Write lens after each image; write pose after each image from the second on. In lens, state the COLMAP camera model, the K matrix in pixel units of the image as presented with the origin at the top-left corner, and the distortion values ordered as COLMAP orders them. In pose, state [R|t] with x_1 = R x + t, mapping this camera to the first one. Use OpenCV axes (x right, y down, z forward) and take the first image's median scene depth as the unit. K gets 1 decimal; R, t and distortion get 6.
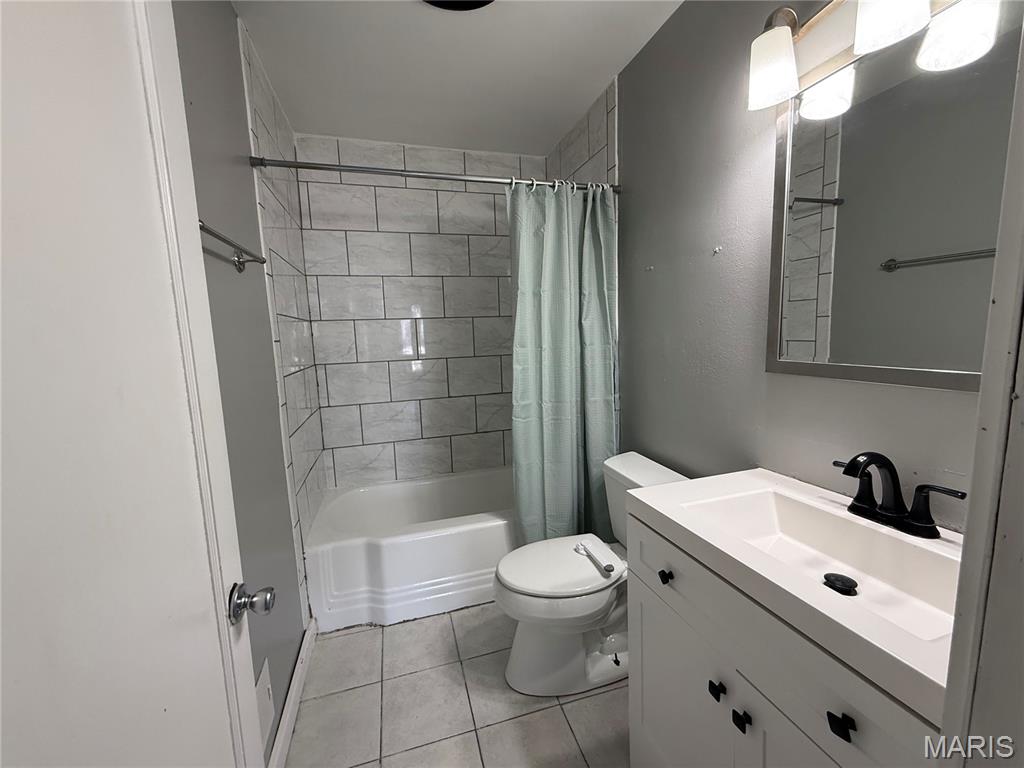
lens RADIAL K [[425.2, 0, 514.0], [0, 425.2, 385.7], [0, 0, 1]] dist [-0.000018, 0.000125]
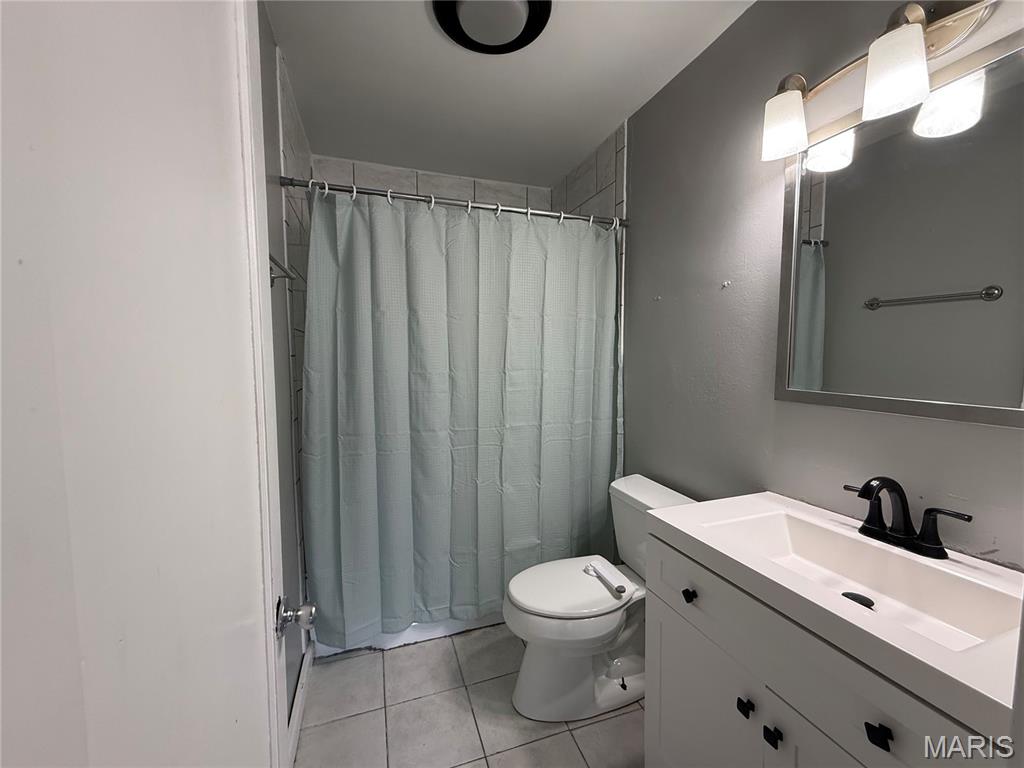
lens RADIAL K [[425.2, 0, 515.4], [0, 425.2, 383.9], [0, 0, 1]] dist [-0.000018, 0.000125]
pose [[0.998540, 0.029448, 0.045278, -0.052387], [-0.026915, 0.998091, -0.055580, 0.002427], [-0.046828, 0.054280, 0.997427, -0.015170]]
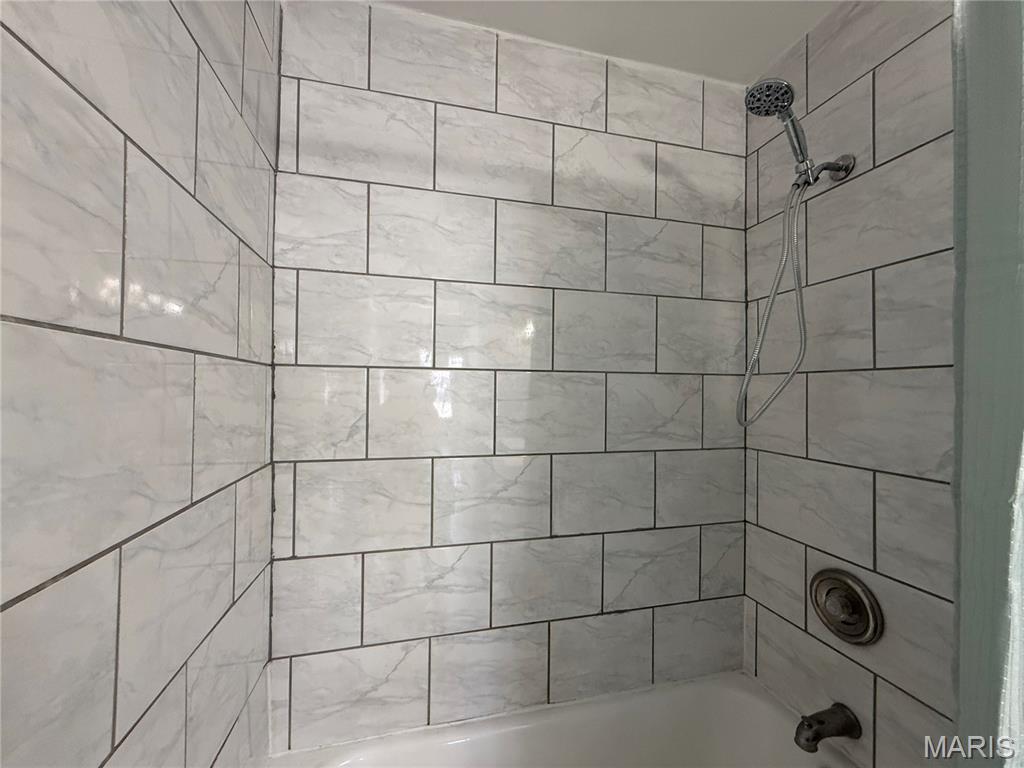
lens RADIAL K [[425.2, 0, 512.1], [0, 425.2, 383.9], [0, 0, 1]] dist [-0.000018, 0.000125]
pose [[0.997690, 0.042433, -0.053044, -0.202522], [-0.049638, 0.988496, -0.142872, -0.081379], [0.046371, 0.145175, 0.988319, 0.574625]]
